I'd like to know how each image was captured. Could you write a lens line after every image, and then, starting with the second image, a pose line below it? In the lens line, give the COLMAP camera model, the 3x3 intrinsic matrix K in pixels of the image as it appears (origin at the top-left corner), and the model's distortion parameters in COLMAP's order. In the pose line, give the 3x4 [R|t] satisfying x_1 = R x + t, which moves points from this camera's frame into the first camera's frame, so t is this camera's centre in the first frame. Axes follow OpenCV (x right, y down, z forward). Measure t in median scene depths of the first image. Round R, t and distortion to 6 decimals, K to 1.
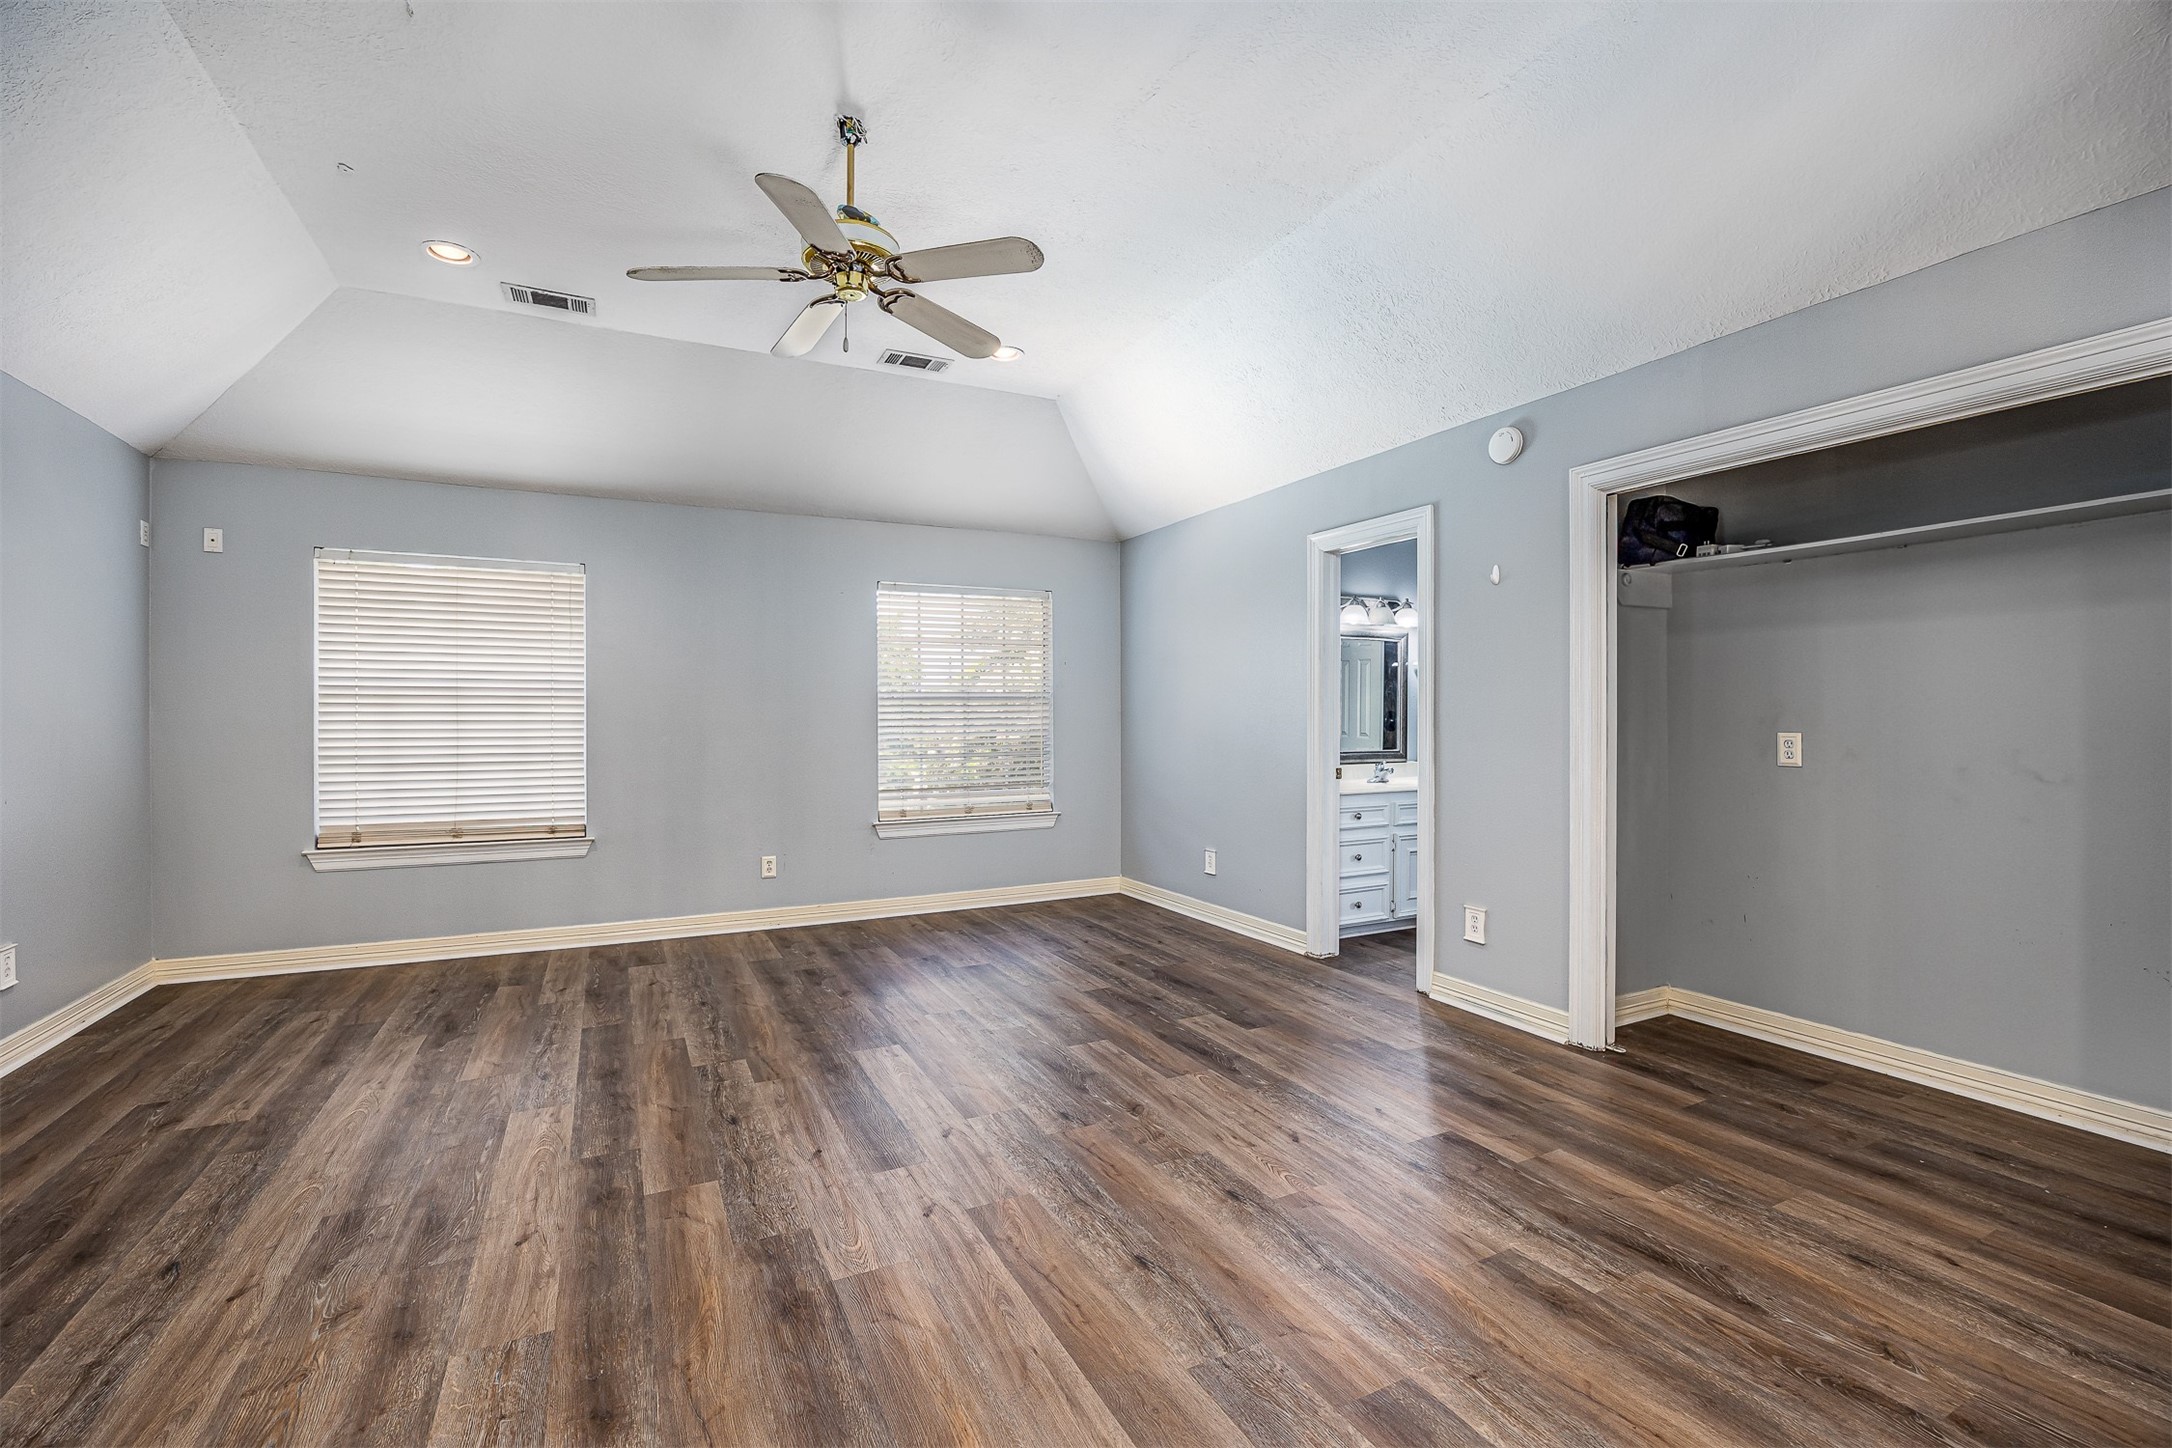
lens RADIAL K [[933.5, 0, 1084.9], [0, 933.5, 723.6], [0, 0, 1]] dist [-0.022476, 0.002086]
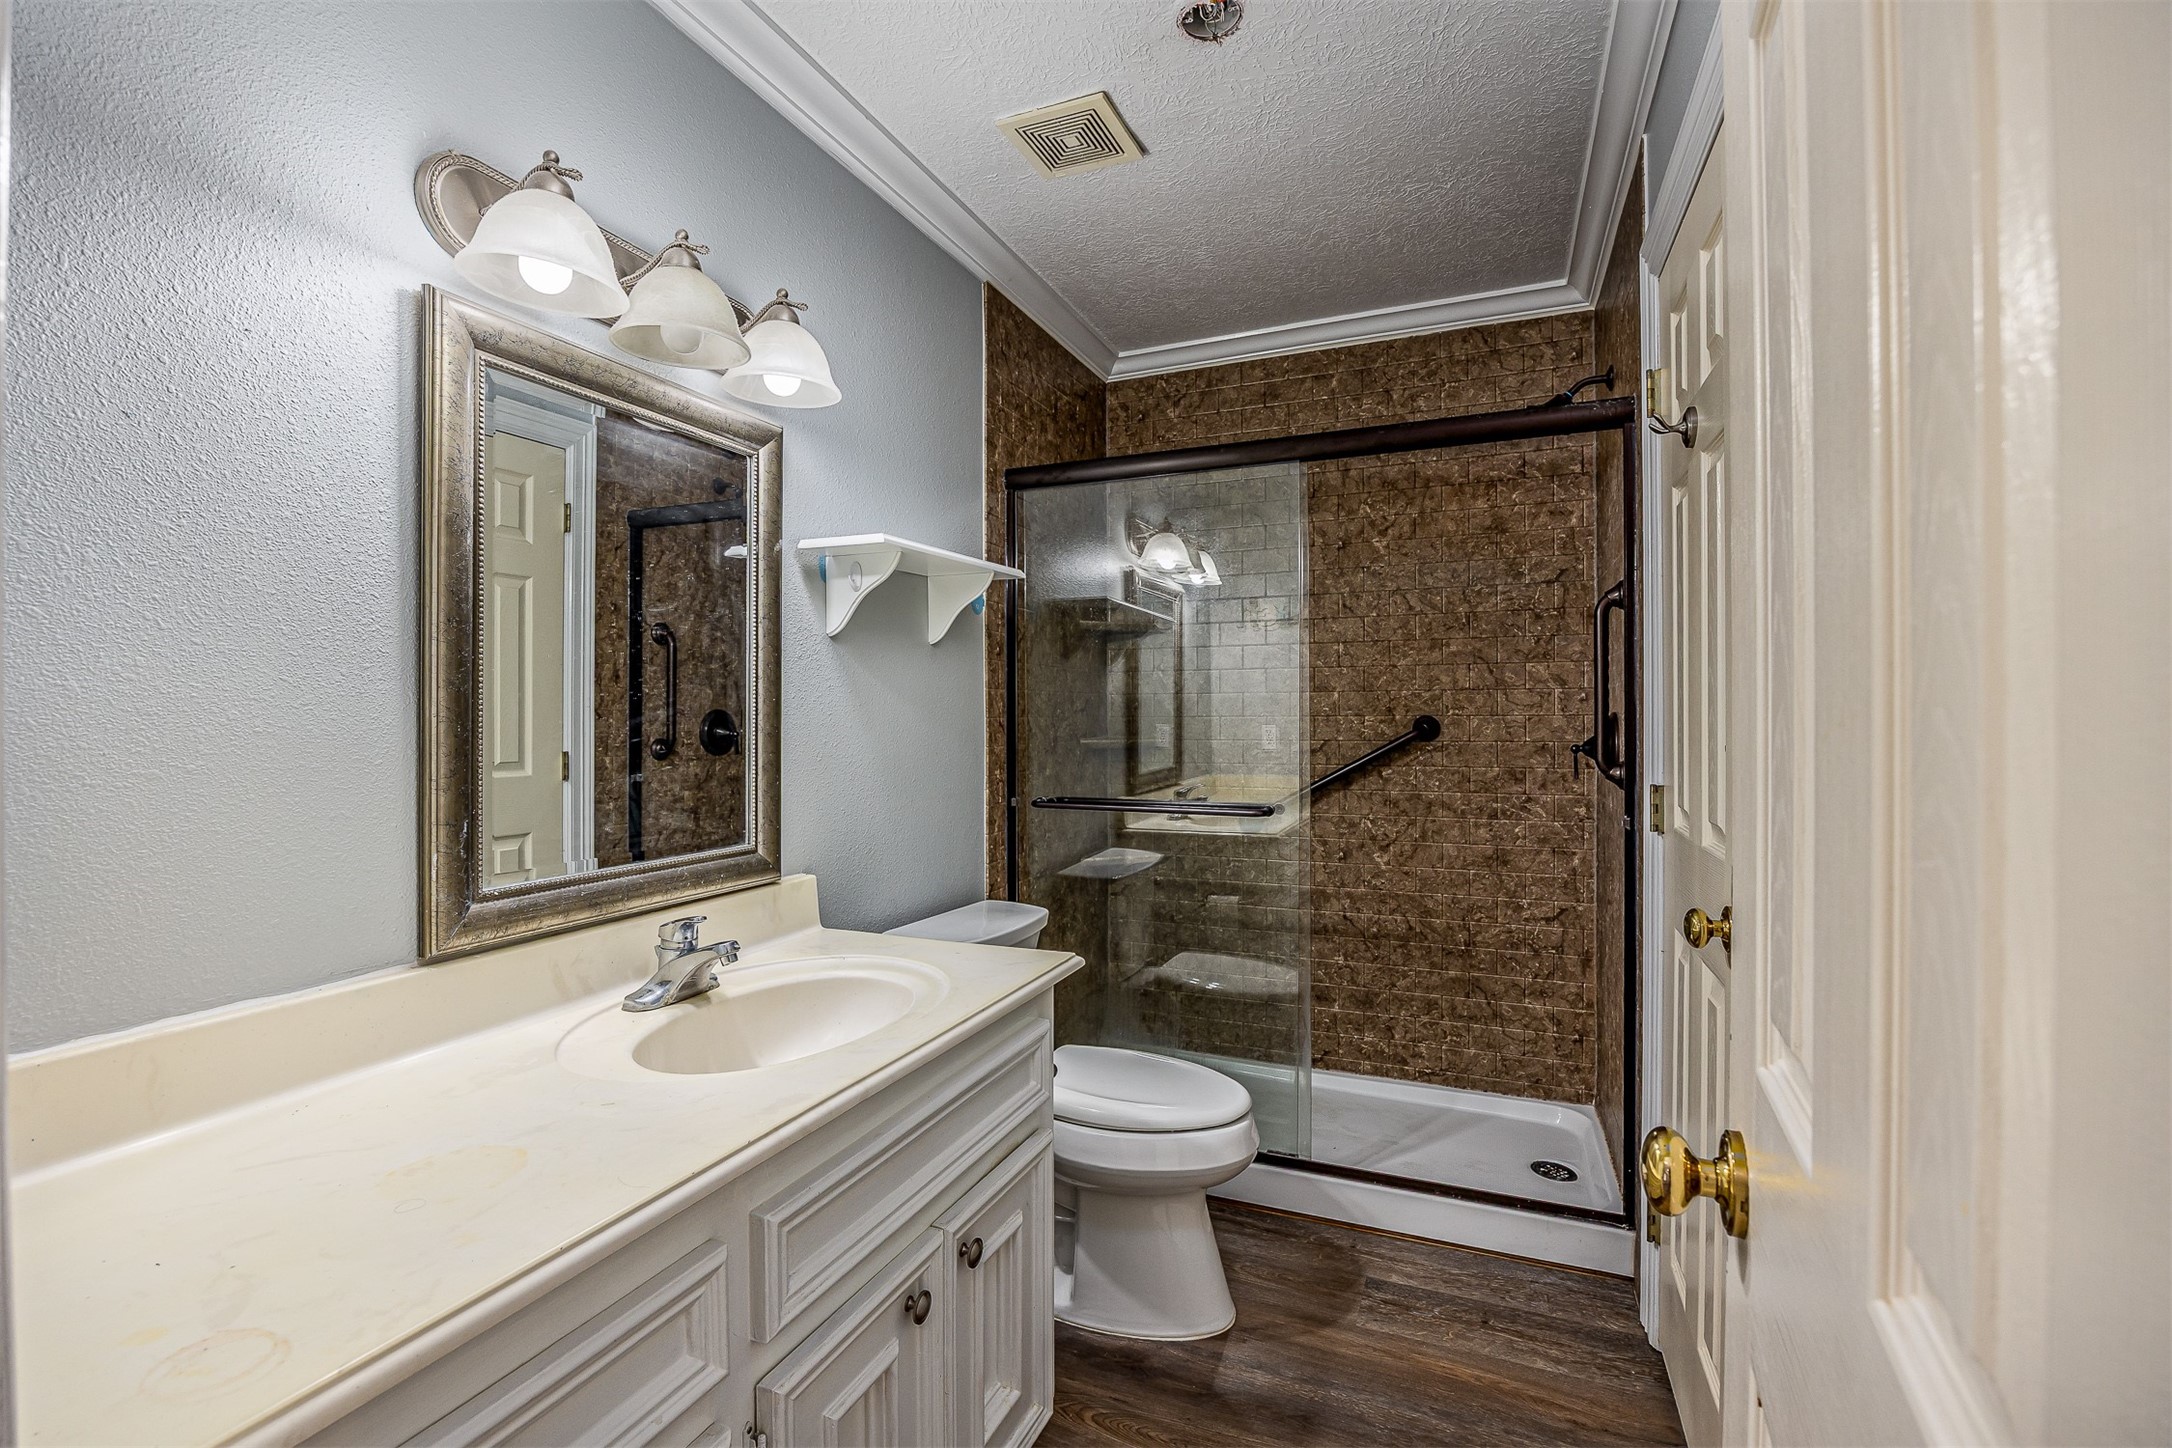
lens RADIAL K [[933.5, 0, 1088.3], [0, 933.5, 718.9], [0, 0, 1]] dist [-0.022476, 0.002086]
pose [[0.777539, -0.007716, 0.628788, 0.240177], [0.010750, 0.999942, -0.001021, -0.010621], [-0.628743, 0.007554, 0.777576, 0.720367]]
